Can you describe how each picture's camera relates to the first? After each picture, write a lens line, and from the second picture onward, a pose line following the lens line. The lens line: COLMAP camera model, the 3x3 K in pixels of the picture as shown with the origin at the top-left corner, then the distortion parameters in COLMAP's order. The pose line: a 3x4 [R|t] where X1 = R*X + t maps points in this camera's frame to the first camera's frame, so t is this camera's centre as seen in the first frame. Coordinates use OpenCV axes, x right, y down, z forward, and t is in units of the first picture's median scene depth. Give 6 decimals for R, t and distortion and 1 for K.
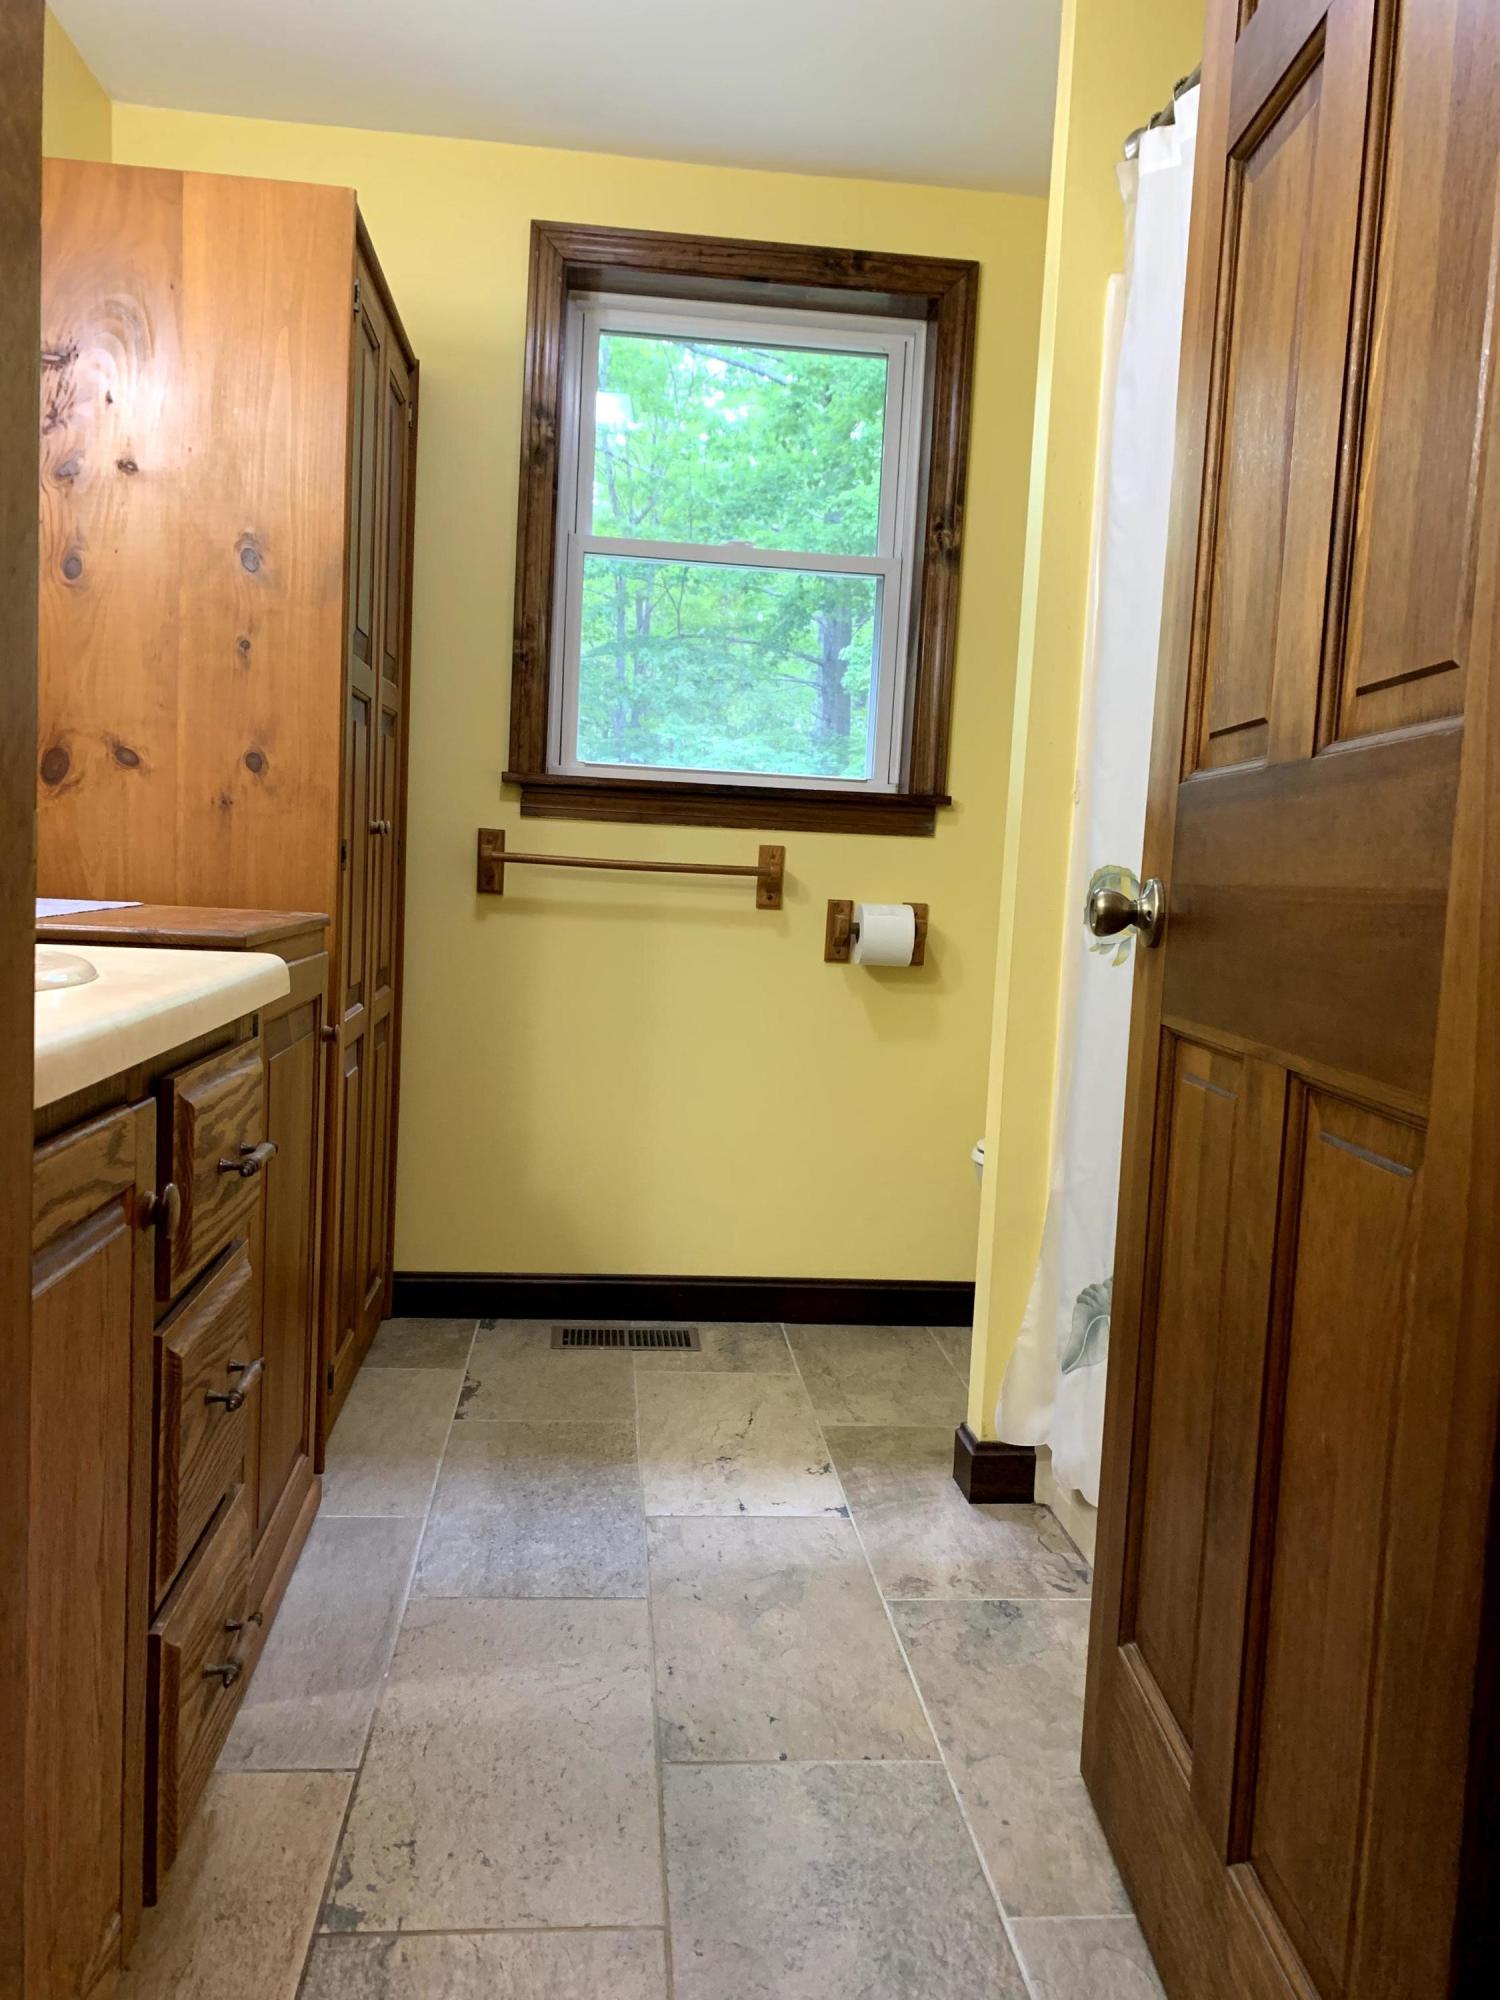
lens RADIAL K [[1510.1, 0, 757.7], [0, 1510.1, 997.1], [0, 0, 1]] dist [0.009940, -0.004153]
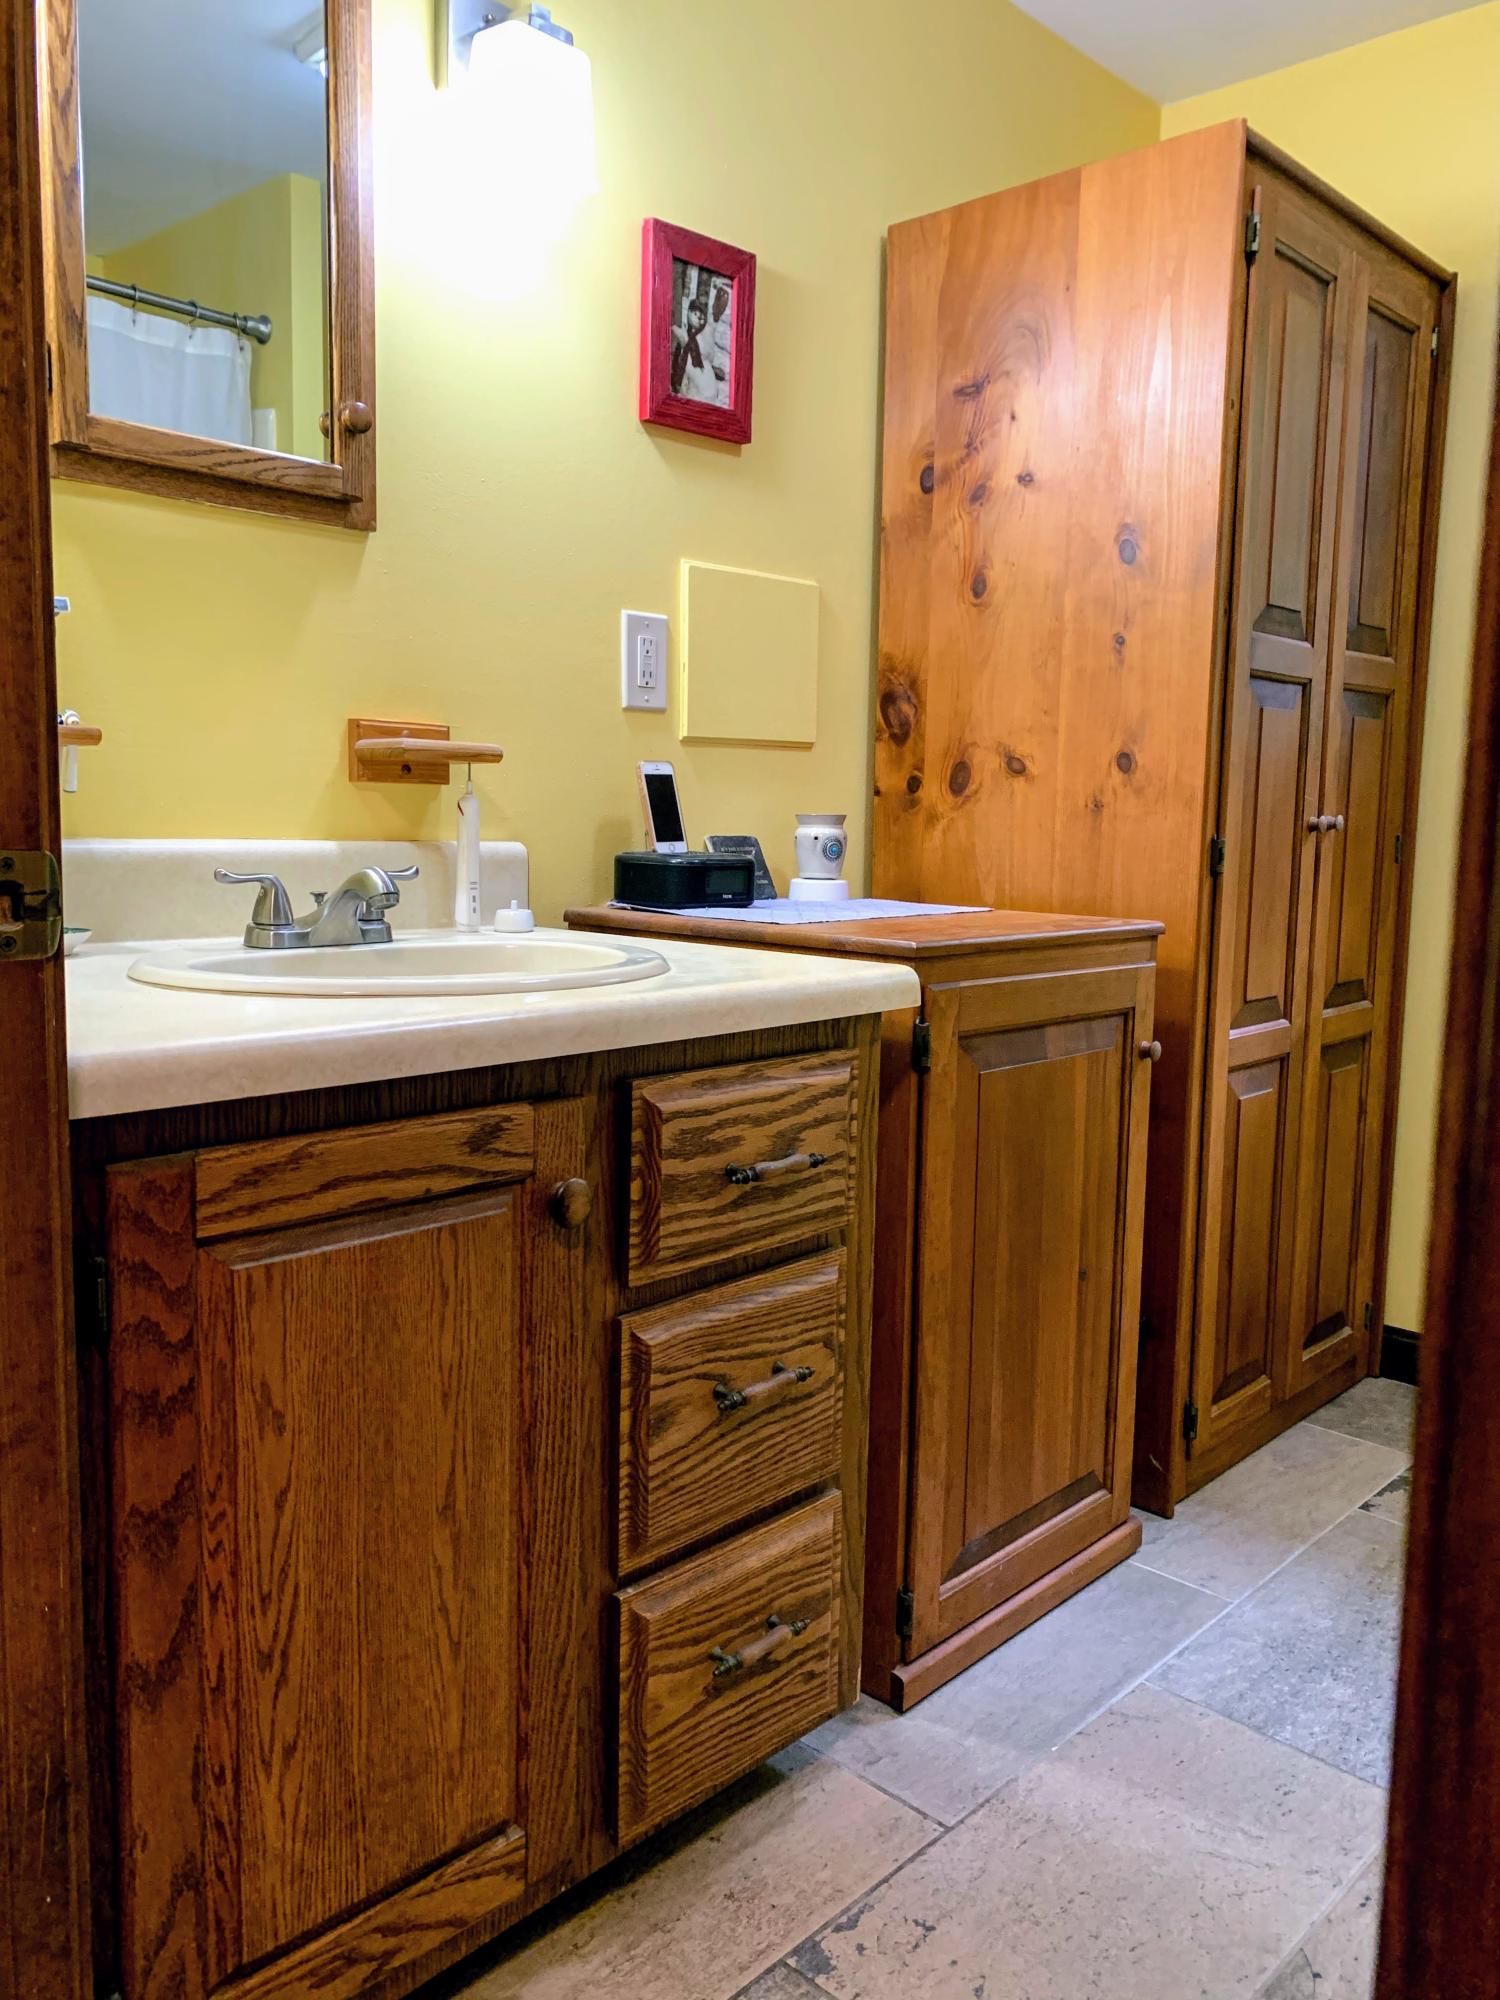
lens RADIAL K [[1510.1, 0, 754.0], [0, 1510.1, 999.0], [0, 0, 1]] dist [0.009940, -0.004153]
pose [[0.656127, 0.054625, -0.752671, 0.247509], [-0.052001, 0.998279, 0.027119, -0.019571], [0.752857, 0.021346, 0.657838, 0.199145]]
